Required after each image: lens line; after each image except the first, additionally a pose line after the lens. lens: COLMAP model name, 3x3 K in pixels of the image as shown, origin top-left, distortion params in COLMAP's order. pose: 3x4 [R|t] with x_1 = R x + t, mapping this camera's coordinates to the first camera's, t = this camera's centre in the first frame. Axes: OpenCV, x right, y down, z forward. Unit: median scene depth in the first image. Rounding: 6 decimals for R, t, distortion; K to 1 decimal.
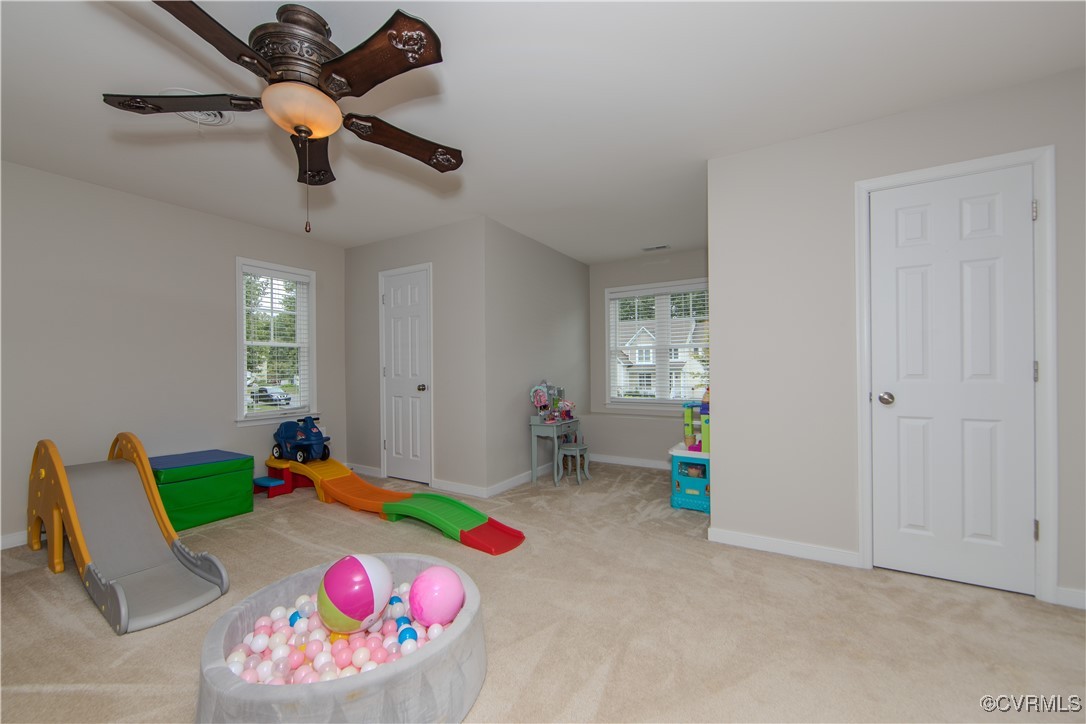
lens RADIAL K [[429.7, 0, 543.0], [0, 429.7, 362.0], [0, 0, 1]] dist [0.001518, 0.000107]
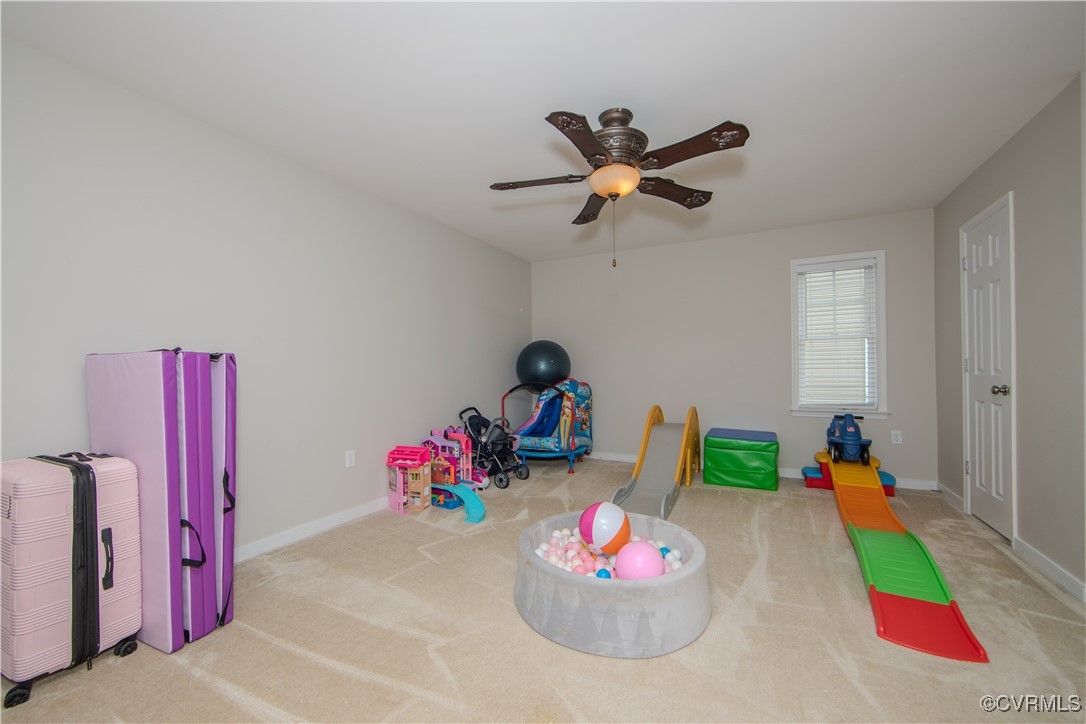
lens RADIAL K [[445.7, 0, 543.0], [0, 445.7, 362.0], [0, 0, 1]] dist [0.000926, 0.000103]
pose [[0.055890, -0.004362, -0.998427, 0.392572], [0.025447, 0.999672, -0.002943, 0.001504], [0.998113, -0.025242, 0.055982, 0.304354]]
